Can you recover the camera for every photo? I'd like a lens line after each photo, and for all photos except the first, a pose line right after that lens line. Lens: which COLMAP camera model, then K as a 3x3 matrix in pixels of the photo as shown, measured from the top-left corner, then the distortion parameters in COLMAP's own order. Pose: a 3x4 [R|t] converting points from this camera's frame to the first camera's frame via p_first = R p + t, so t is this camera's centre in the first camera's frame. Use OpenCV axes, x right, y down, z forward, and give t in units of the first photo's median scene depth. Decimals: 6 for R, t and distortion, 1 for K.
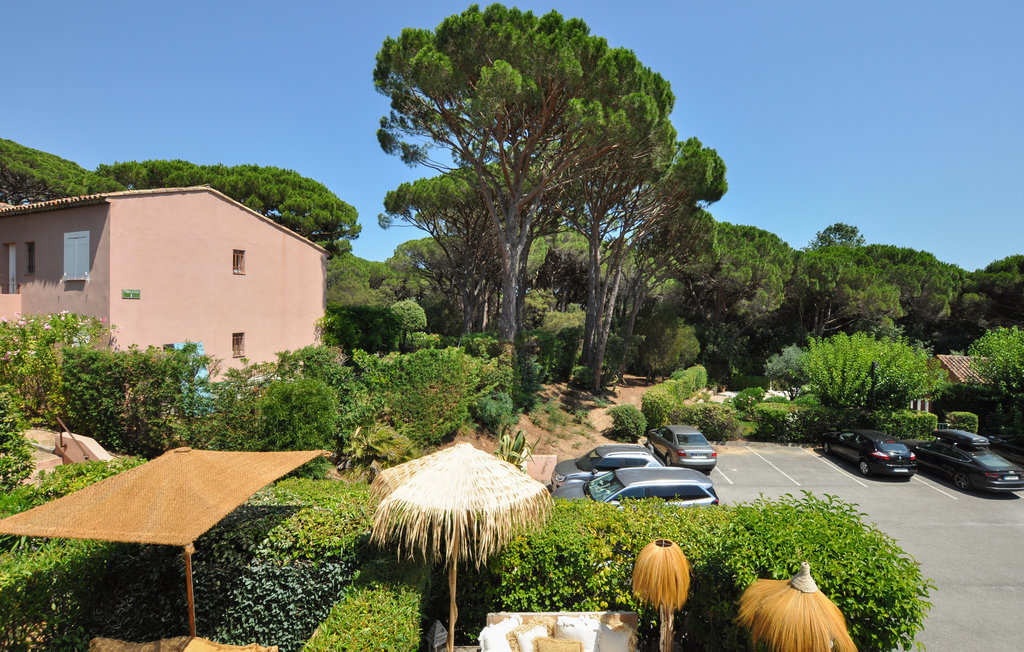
lens RADIAL K [[473.3, 0, 541.9], [0, 473.3, 312.1], [0, 0, 1]] dist [-0.023057, 0.002495]
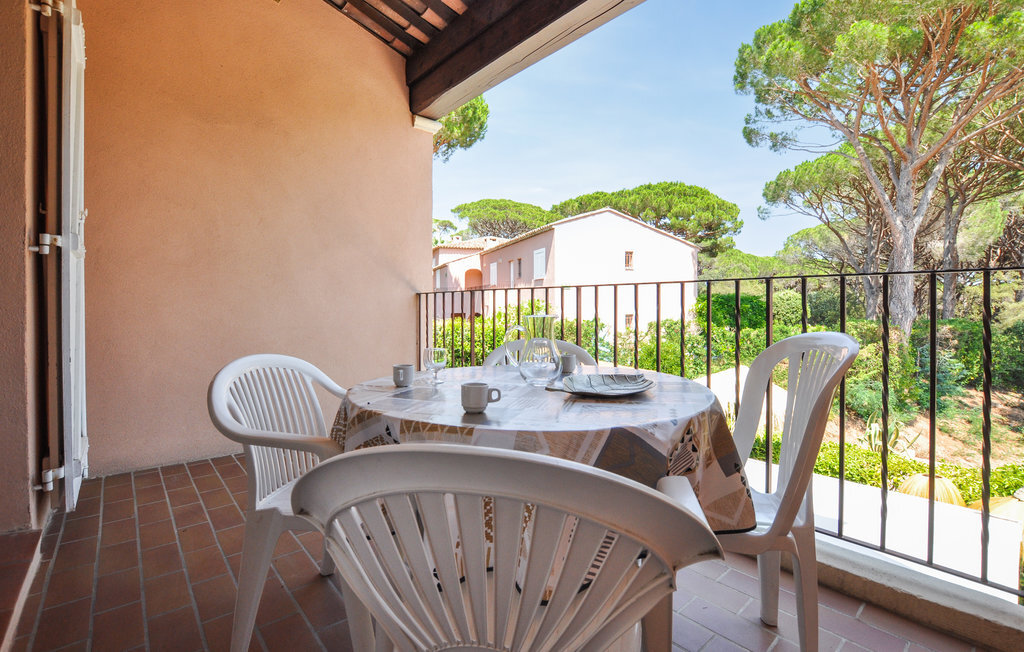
lens RADIAL K [[473.3, 0, 504.9], [0, 473.3, 320.1], [0, 0, 1]] dist [-0.023057, 0.002495]
pose [[0.646771, 0.006030, -0.762660, 0.109447], [0.002297, 0.999949, 0.009854, 0.035481], [0.762680, -0.008125, 0.646724, -0.099049]]
